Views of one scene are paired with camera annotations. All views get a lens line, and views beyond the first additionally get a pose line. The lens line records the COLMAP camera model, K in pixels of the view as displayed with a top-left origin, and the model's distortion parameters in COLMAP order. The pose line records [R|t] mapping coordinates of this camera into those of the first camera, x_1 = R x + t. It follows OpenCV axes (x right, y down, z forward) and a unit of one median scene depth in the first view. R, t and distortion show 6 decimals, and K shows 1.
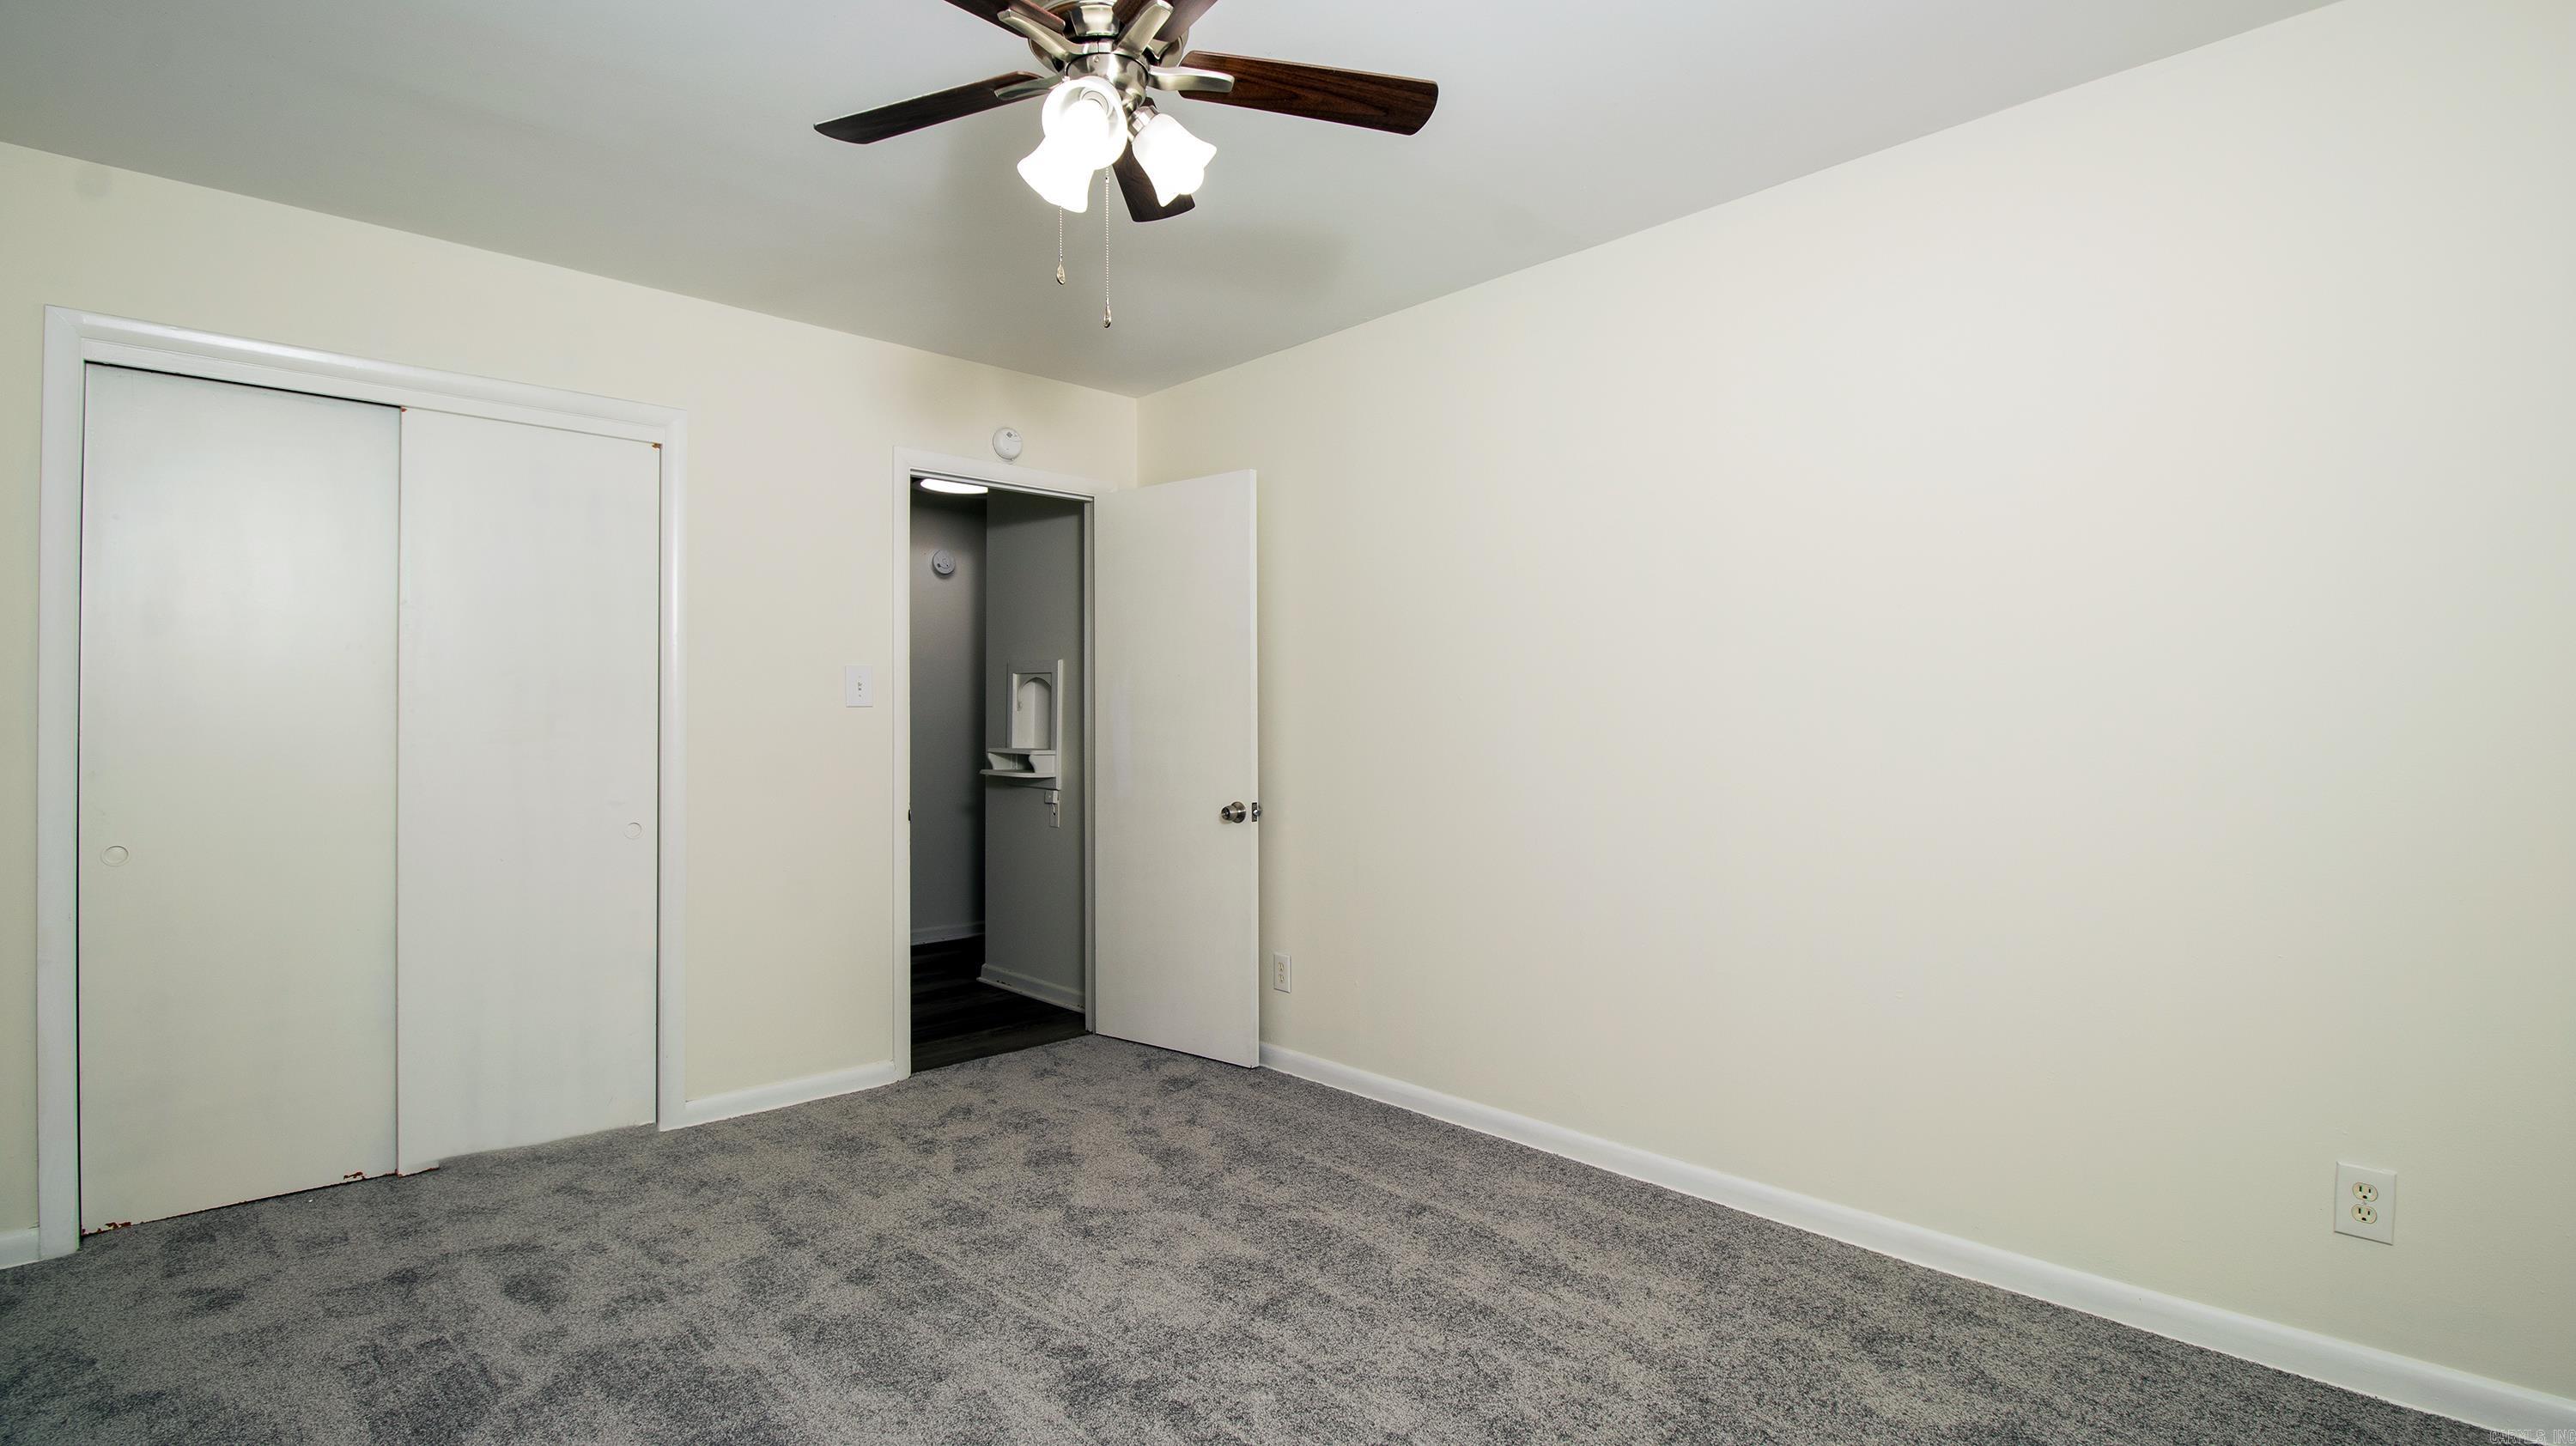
lens RADIAL K [[1185.5, 0, 1302.2], [0, 1185.5, 721.8], [0, 0, 1]] dist [0.001100, -0.011680]
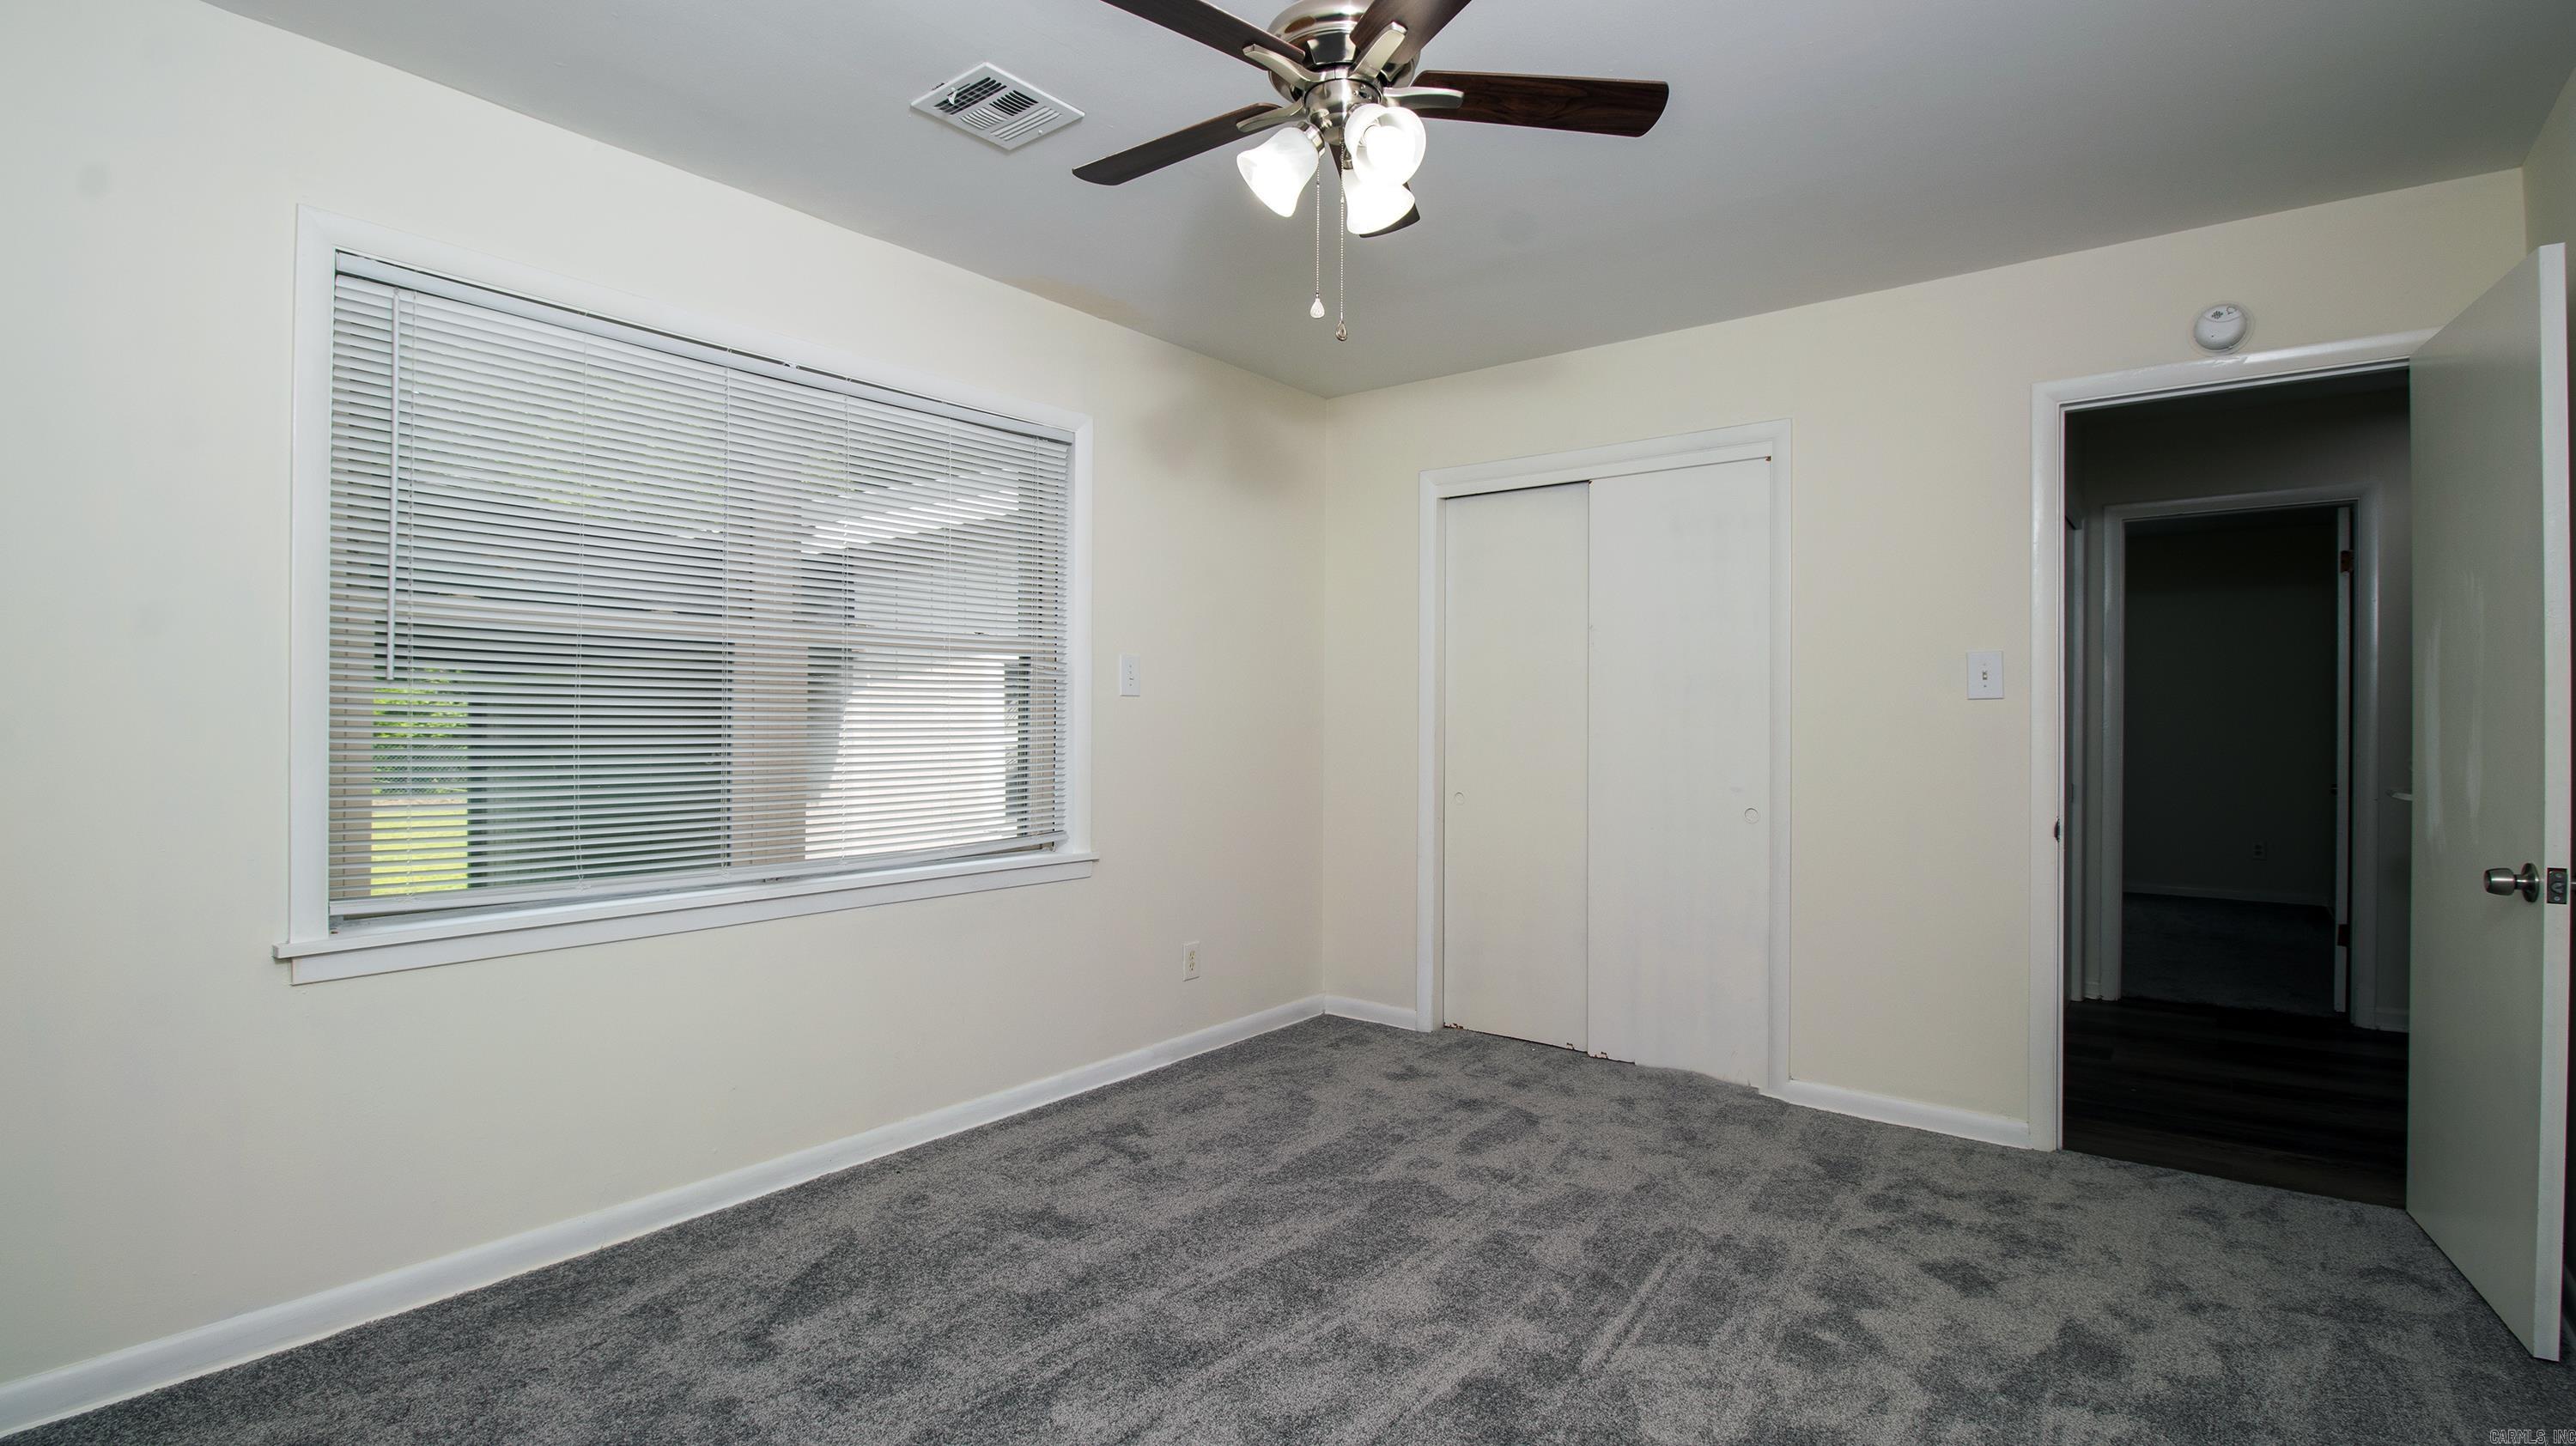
lens RADIAL K [[1185.5, 0, 1302.2], [0, 1185.5, 721.8], [0, 0, 1]] dist [0.001100, -0.011680]
pose [[0.148276, 0.004914, -0.988934, 0.512756], [0.000474, 0.999987, 0.005040, -0.000866], [0.988946, -0.001216, 0.148272, 0.475102]]
